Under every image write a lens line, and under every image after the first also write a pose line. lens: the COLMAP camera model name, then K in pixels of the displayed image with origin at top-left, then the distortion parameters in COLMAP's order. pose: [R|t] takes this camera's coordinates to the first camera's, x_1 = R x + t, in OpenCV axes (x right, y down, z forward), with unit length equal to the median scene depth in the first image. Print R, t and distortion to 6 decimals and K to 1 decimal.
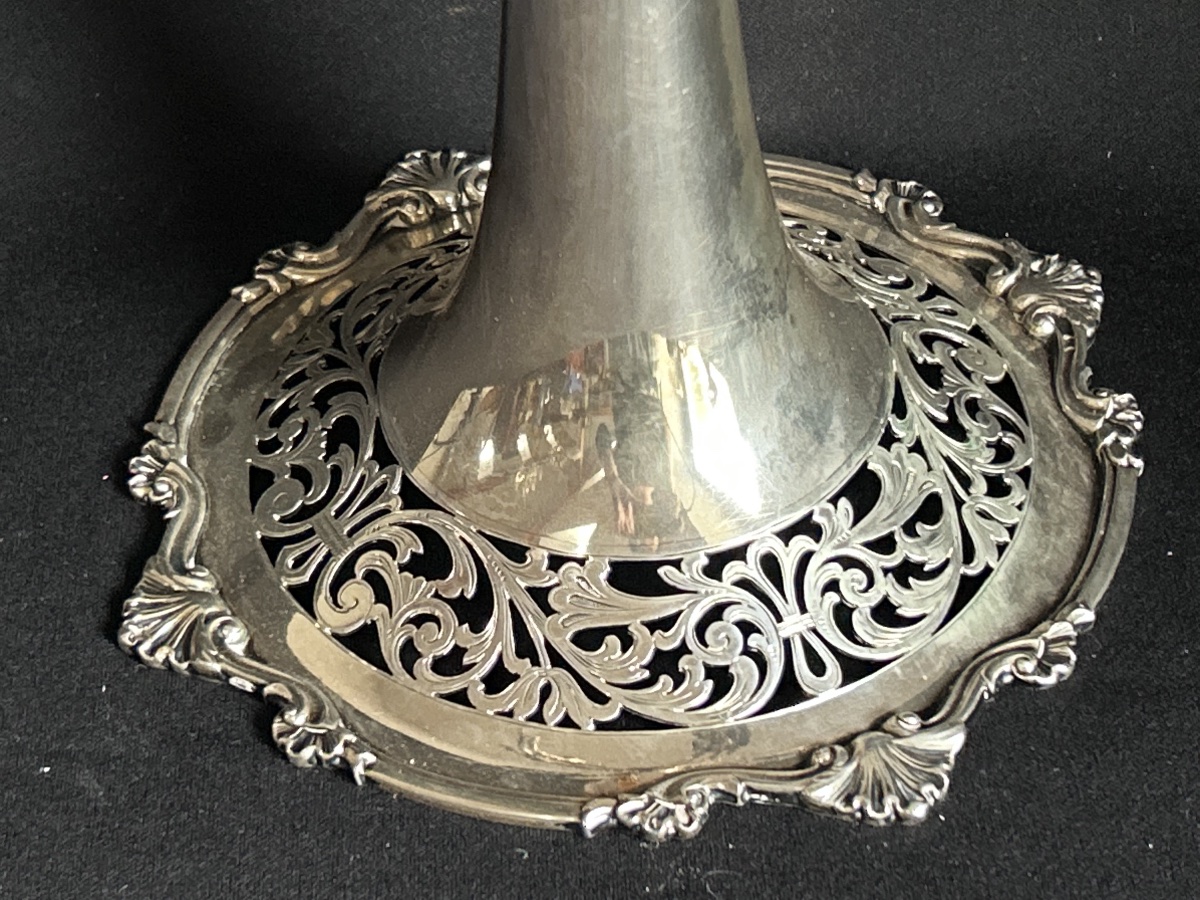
lens RADIAL K [[3119.4, 0, 600.0], [0, 3119.4, 450.0], [0, 0, 1]] dist [0.108145, 0.496292]
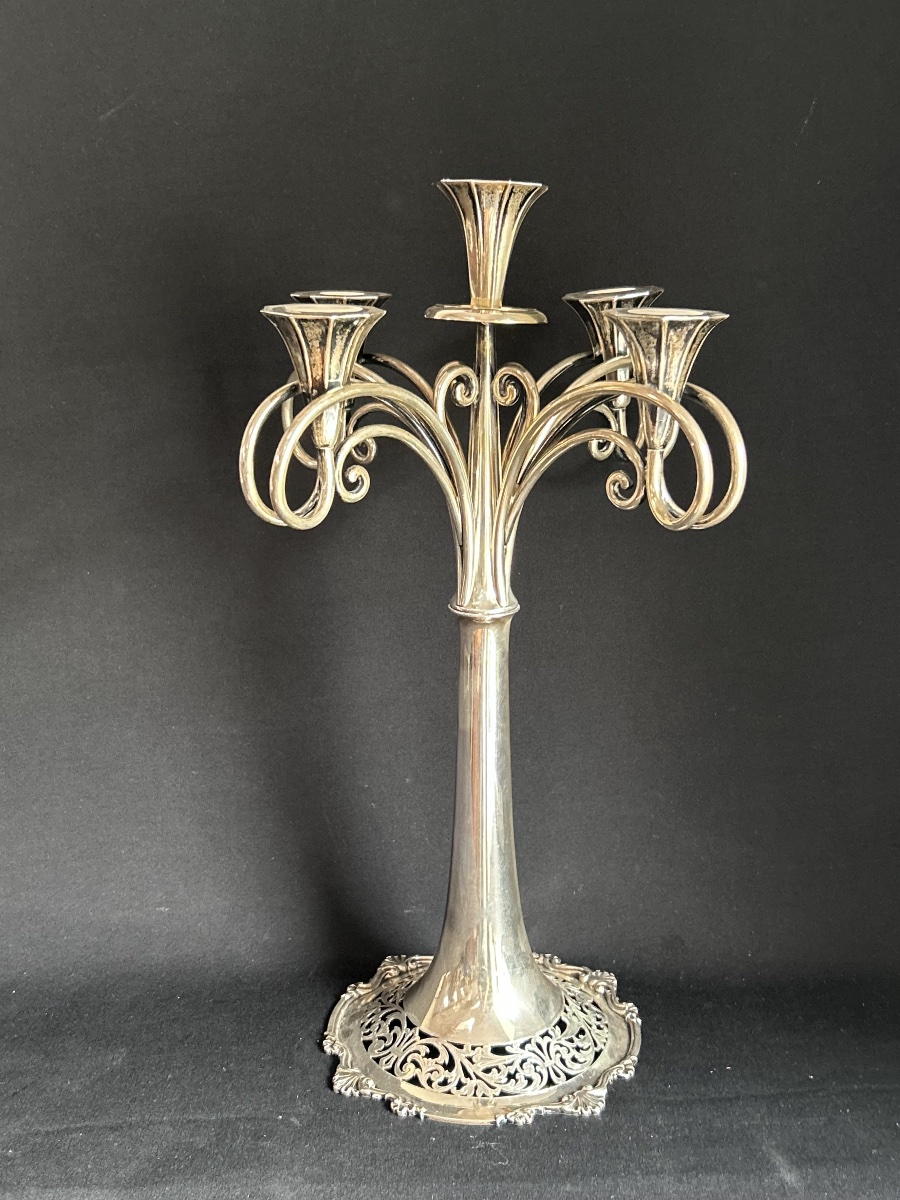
lens RADIAL K [[1431.1, 0, 450.0], [0, 1431.1, 600.0], [0, 0, 1]] dist [0.045573, 0.005741]
pose [[0.988527, -0.016634, 0.150125, -0.249318], [0.085327, 0.881630, -0.464164, 0.310227], [-0.124633, 0.471648, 0.872935, -0.497423]]
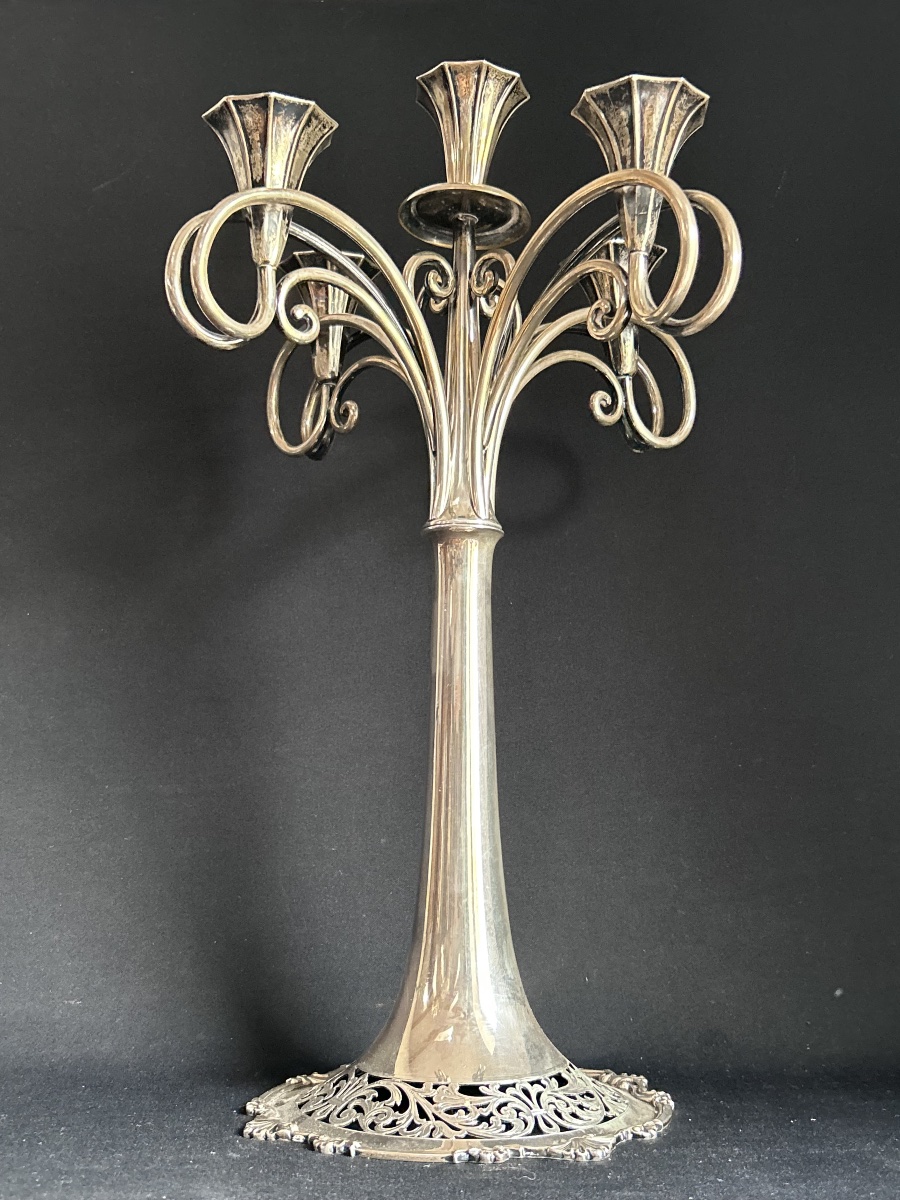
lens RADIAL K [[1329.7, 0, 450.0], [0, 1329.7, 600.0], [0, 0, 1]] dist [-0.010675, -0.015180]
pose [[0.997686, 0.037214, 0.056904, -0.073832], [0.019964, 0.639687, -0.768376, 0.568508], [-0.064995, 0.767734, 0.637464, 0.071699]]
